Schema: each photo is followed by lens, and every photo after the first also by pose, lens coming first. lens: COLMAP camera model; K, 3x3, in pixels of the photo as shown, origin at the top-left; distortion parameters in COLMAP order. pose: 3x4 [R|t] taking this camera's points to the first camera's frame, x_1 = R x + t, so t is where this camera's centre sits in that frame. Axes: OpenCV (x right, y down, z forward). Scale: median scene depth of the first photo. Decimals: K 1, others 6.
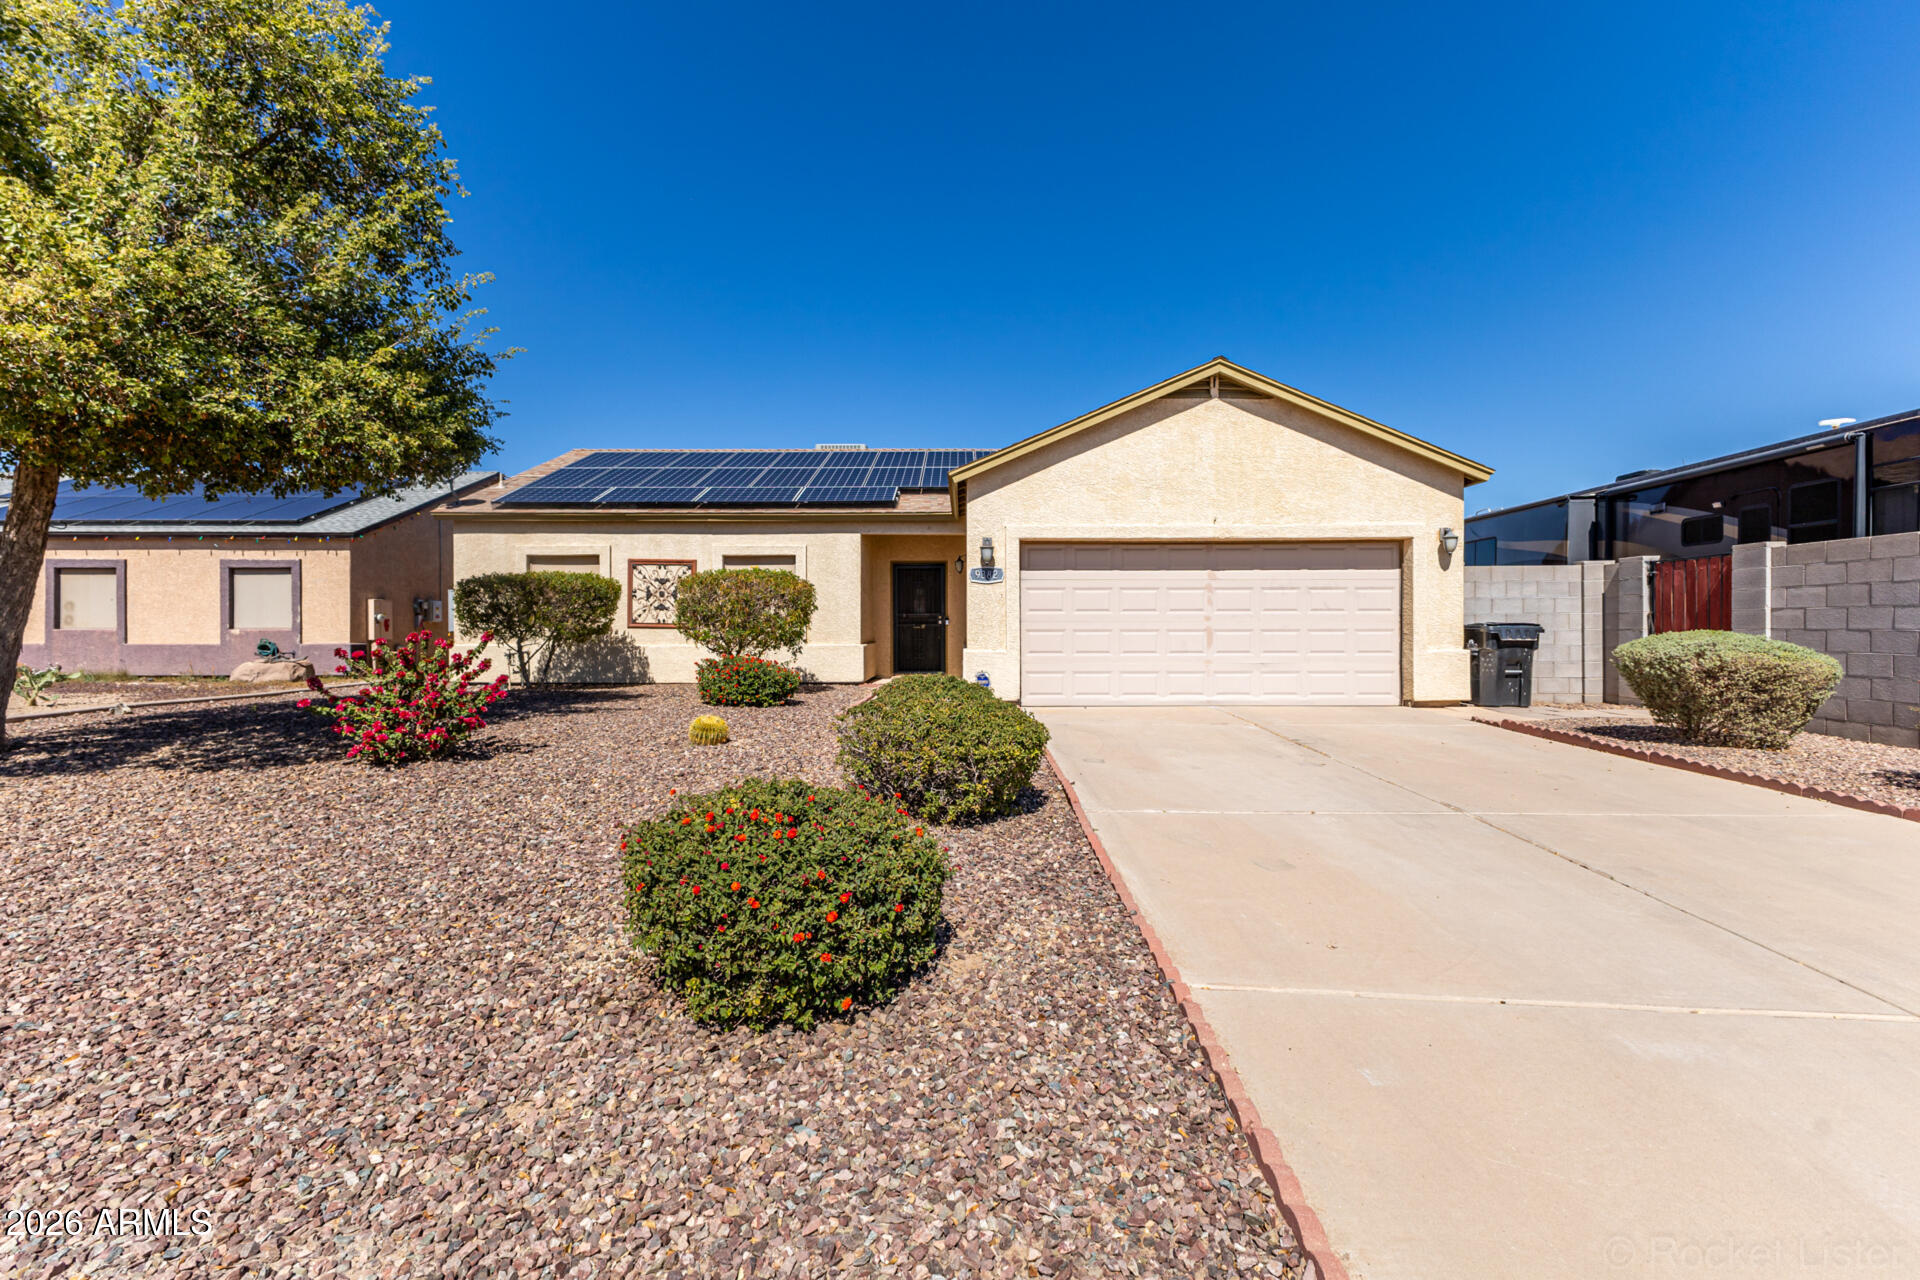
lens RADIAL K [[834.5, 0, 959.7], [0, 834.5, 637.1], [0, 0, 1]] dist [0.011202, -0.002033]
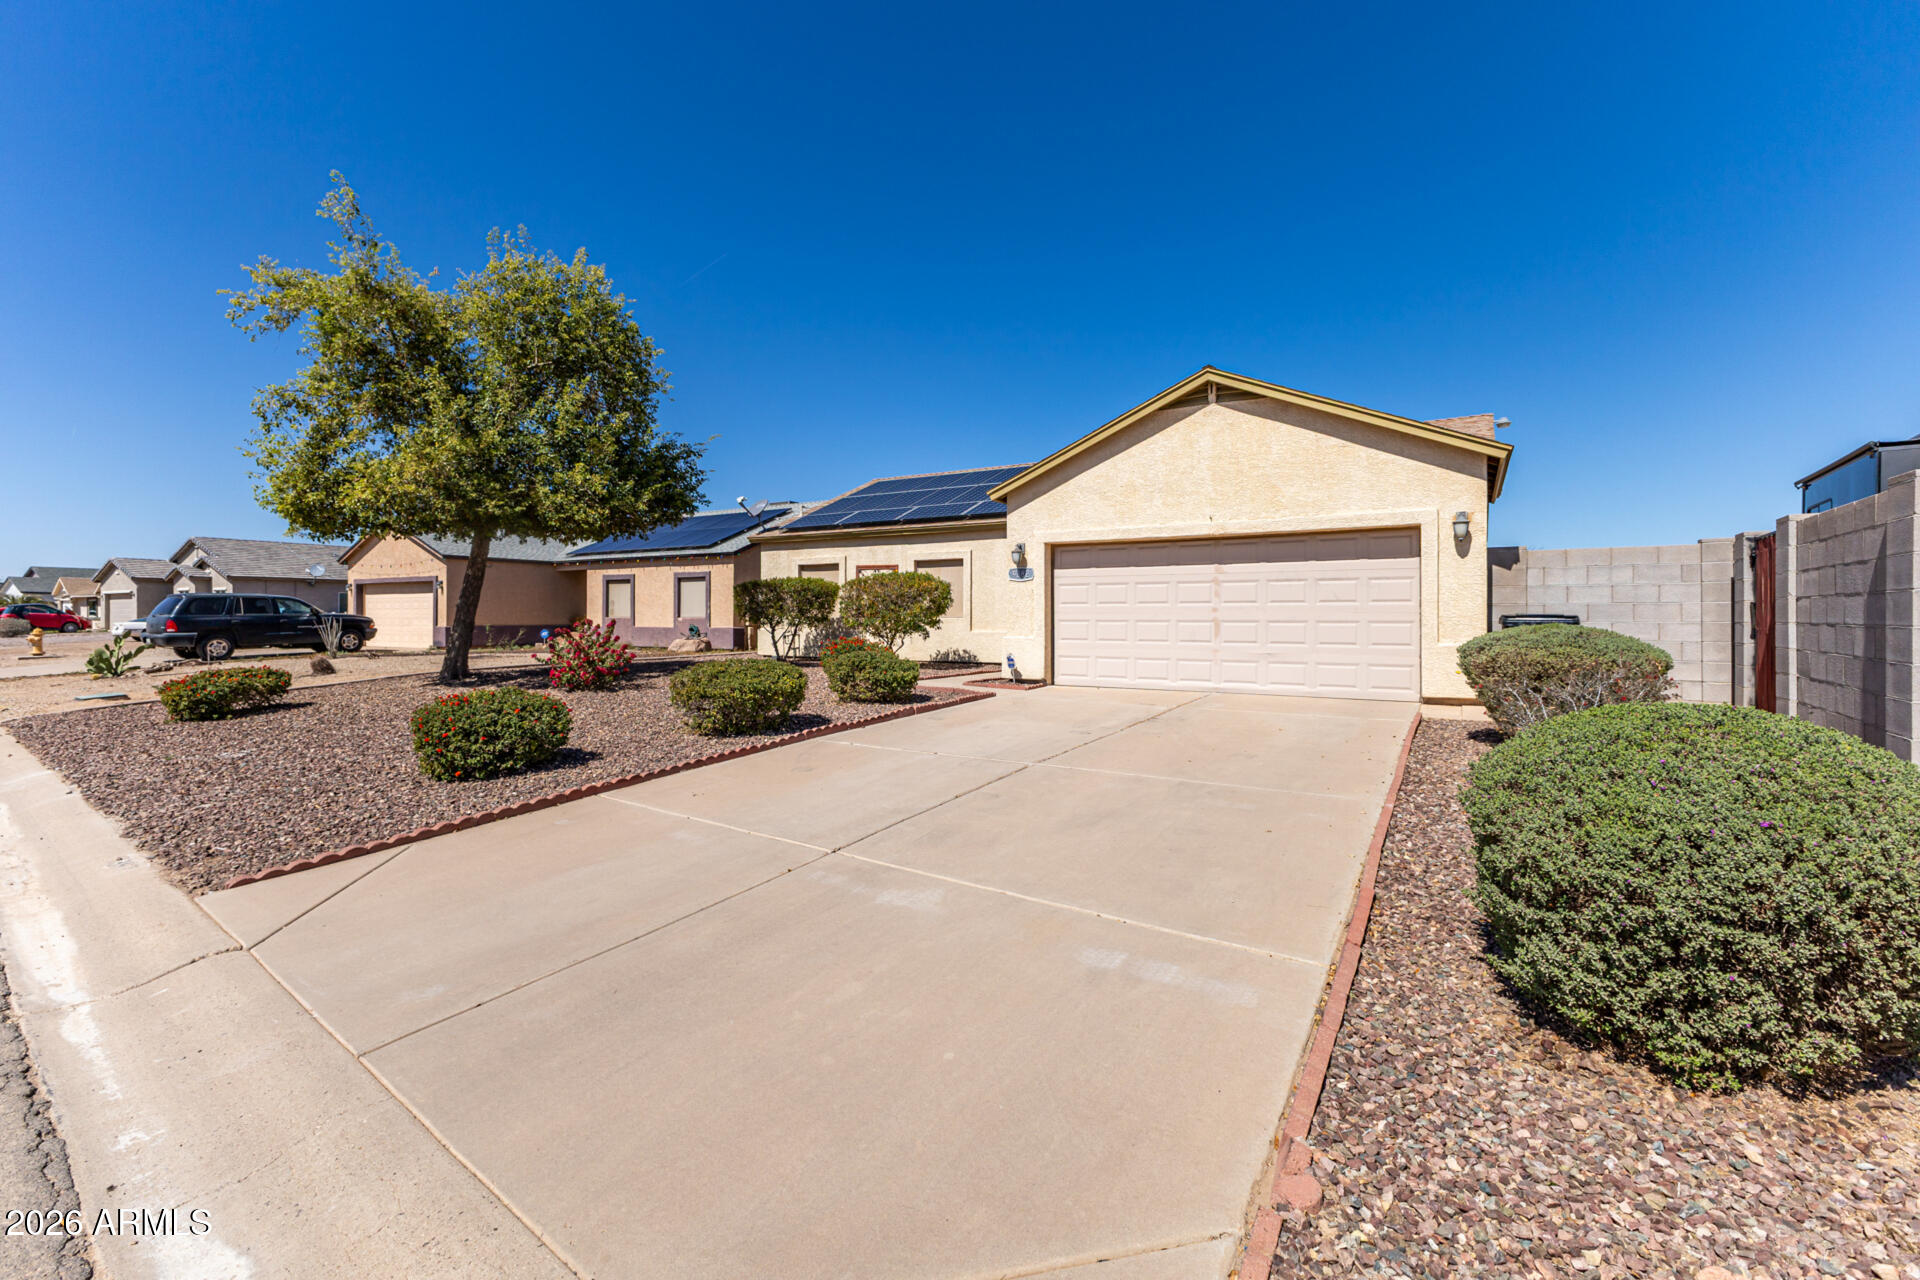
lens RADIAL K [[834.5, 0, 962.0], [0, 834.5, 624.5], [0, 0, 1]] dist [0.011202, -0.002033]
pose [[0.859738, 0.006575, -0.510694, 0.563657], [-0.007437, 0.999972, 0.000354, -0.001885], [0.510682, 0.003494, 0.859763, -0.076905]]
